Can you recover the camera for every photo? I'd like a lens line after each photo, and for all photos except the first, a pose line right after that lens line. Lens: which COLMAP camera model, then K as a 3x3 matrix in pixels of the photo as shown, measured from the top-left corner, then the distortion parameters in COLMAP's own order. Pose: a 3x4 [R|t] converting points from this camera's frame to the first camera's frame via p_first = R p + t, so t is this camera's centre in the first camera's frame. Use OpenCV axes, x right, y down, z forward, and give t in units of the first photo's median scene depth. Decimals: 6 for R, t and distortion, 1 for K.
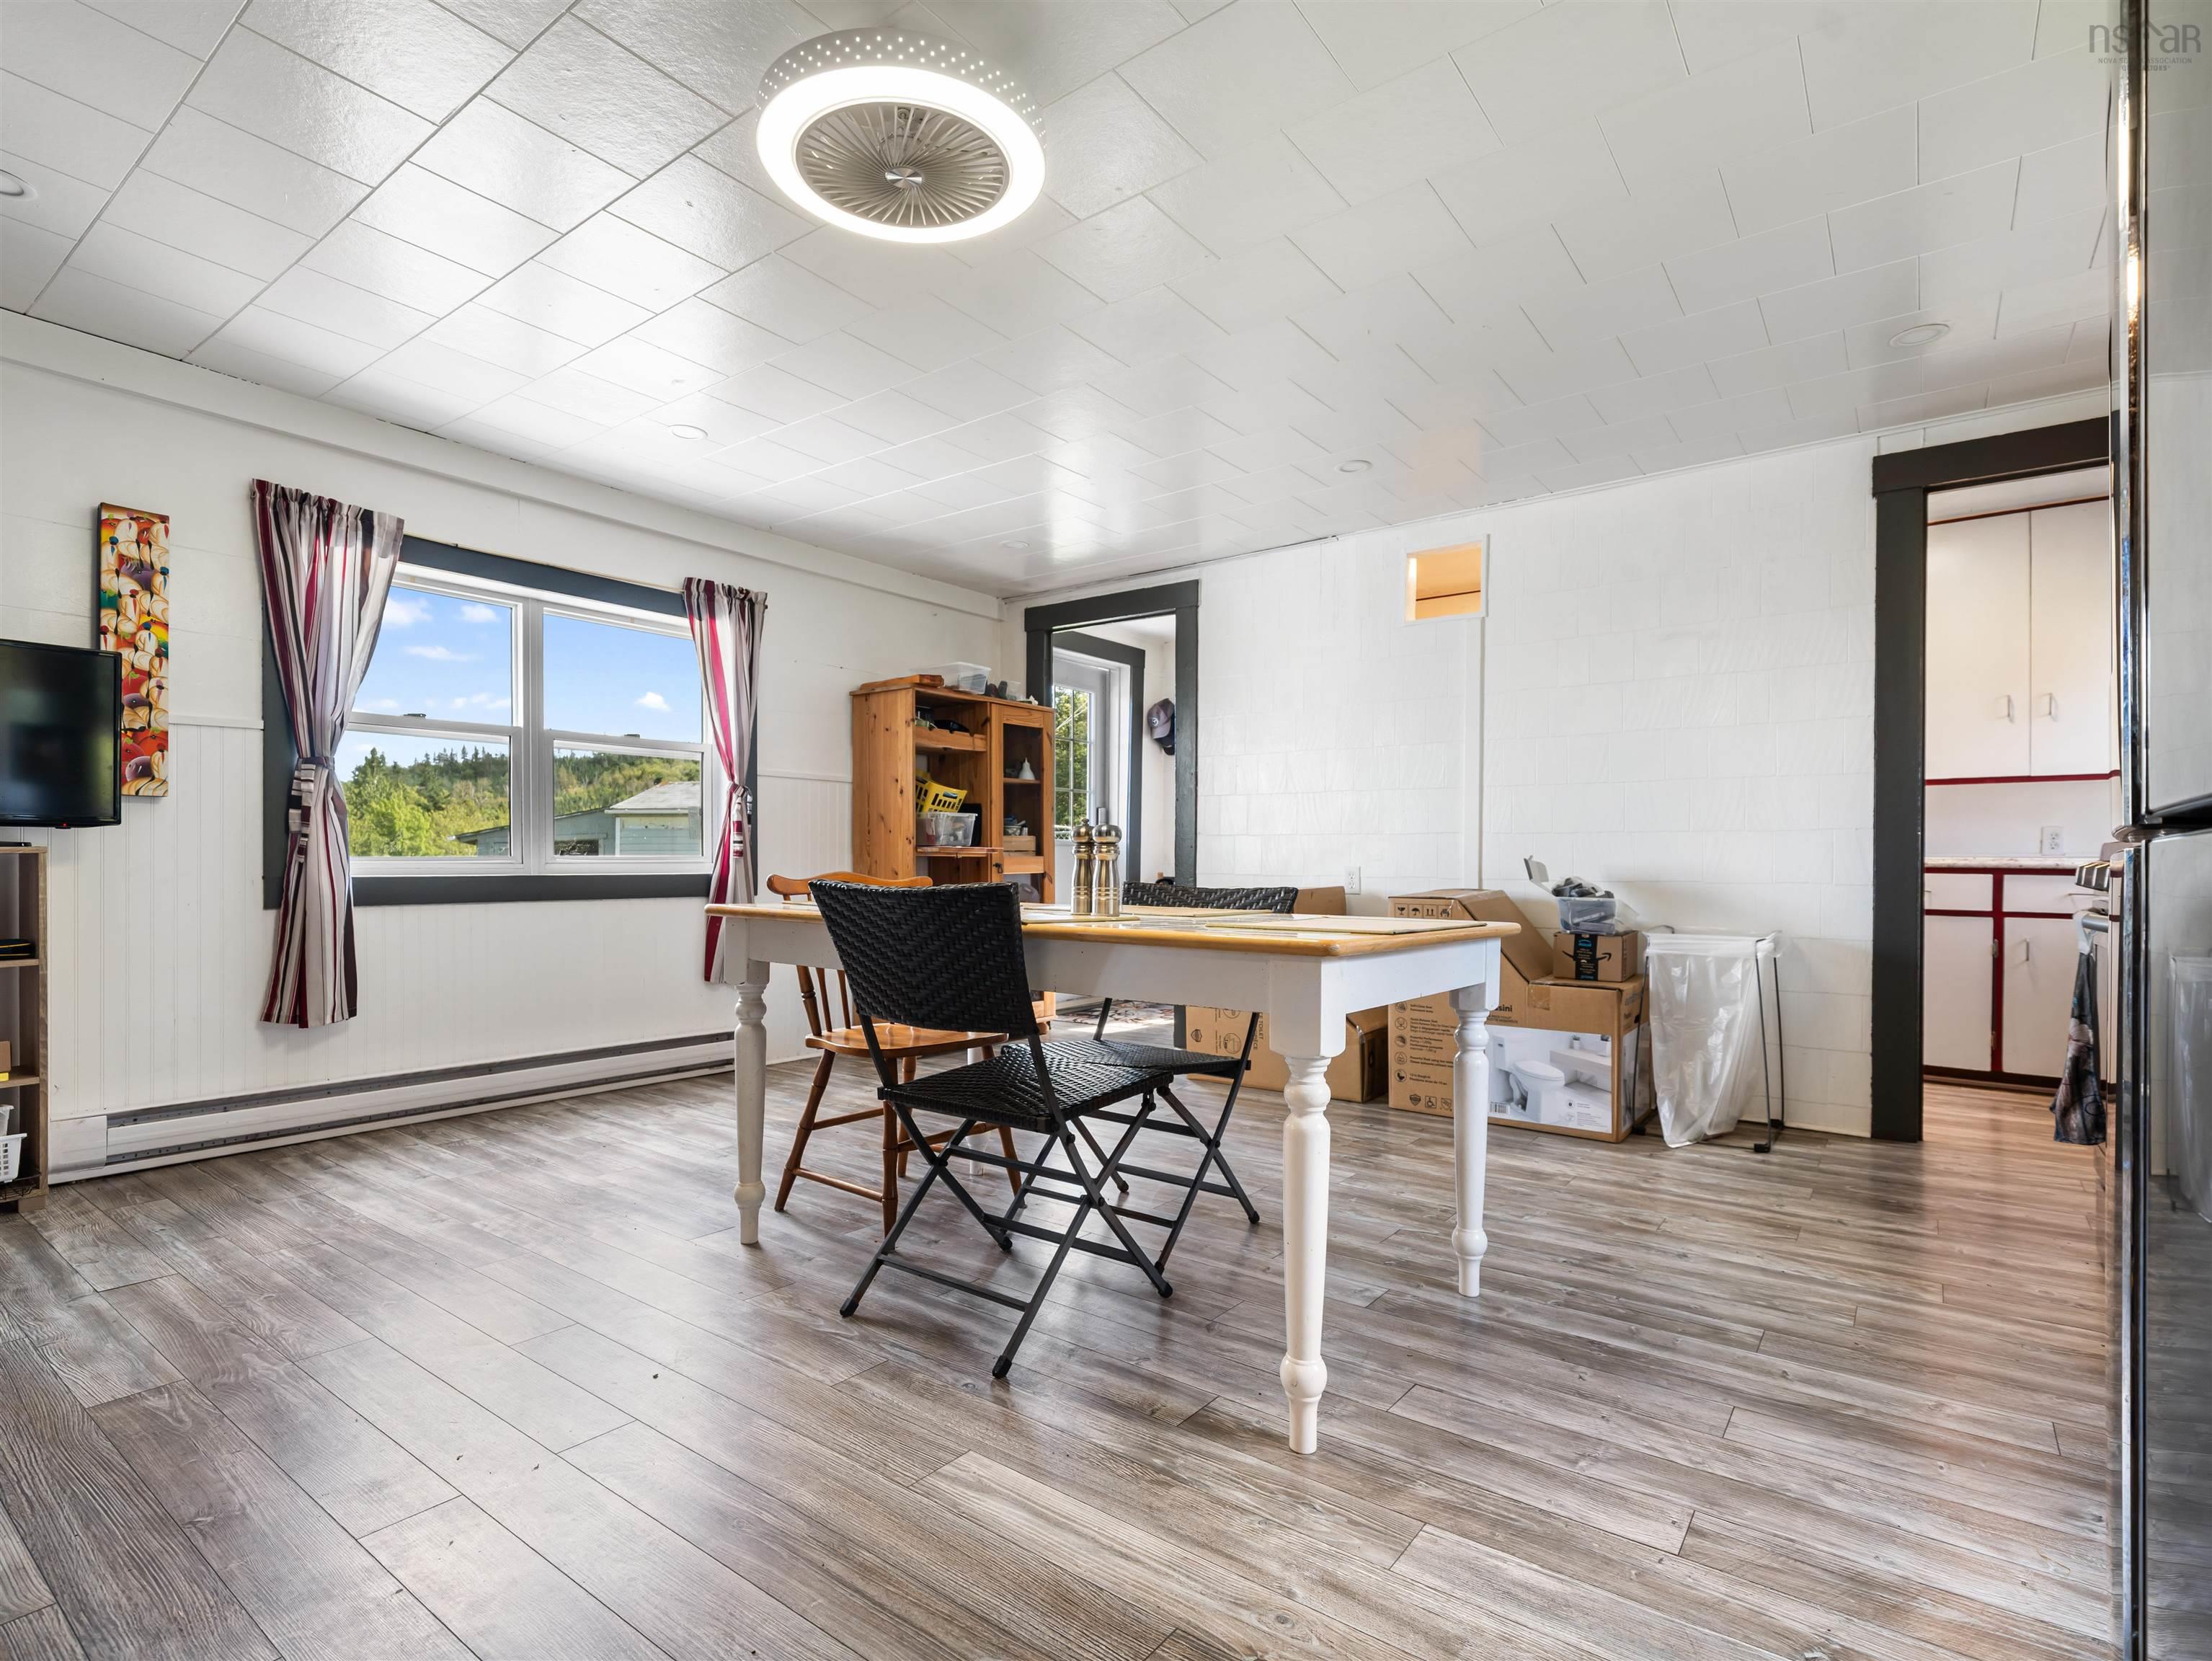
lens RADIAL K [[1067.2, 0, 1103.1], [0, 1067.2, 852.9], [0, 0, 1]] dist [-0.002789, 0.000445]
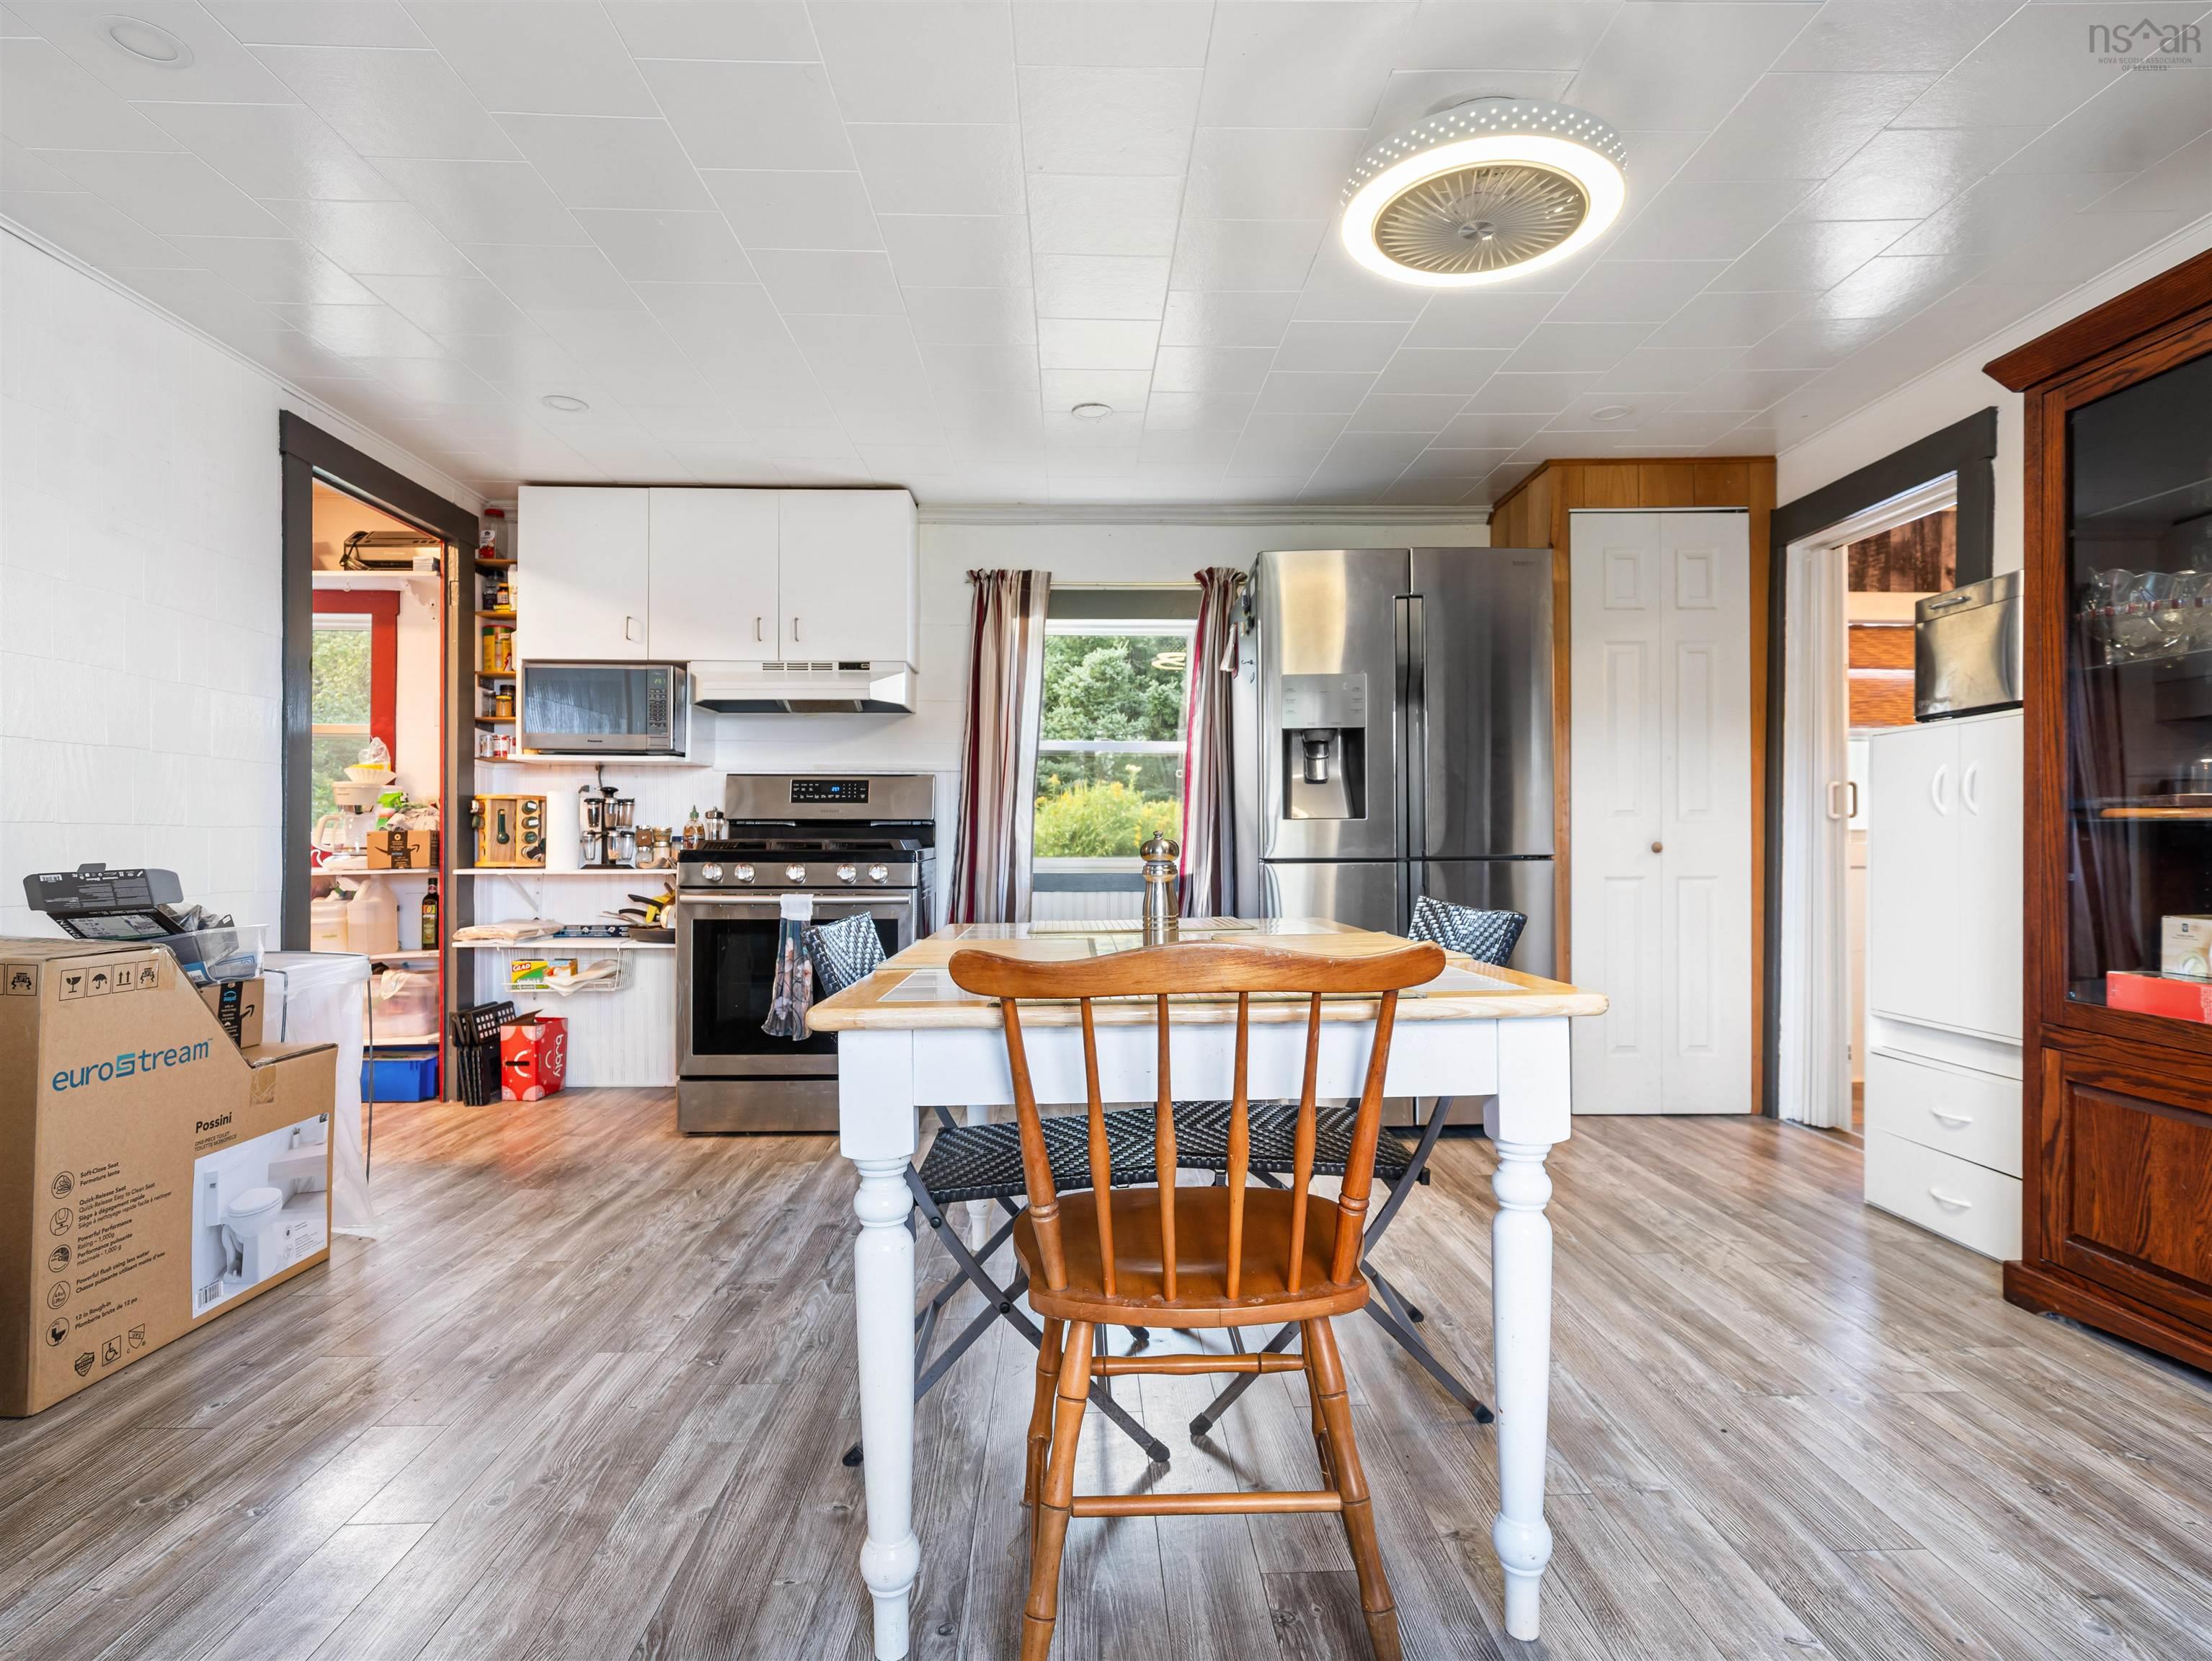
lens RADIAL K [[1120.1, 0, 1103.8], [0, 1120.1, 834.1], [0, 0, 1]] dist [0.000417, 0.000254]
pose [[-0.609808, 0.004053, 0.792539, -0.428104], [-0.011465, 0.999837, -0.013935, -0.011975], [-0.792466, -0.017584, -0.609662, 1.002652]]
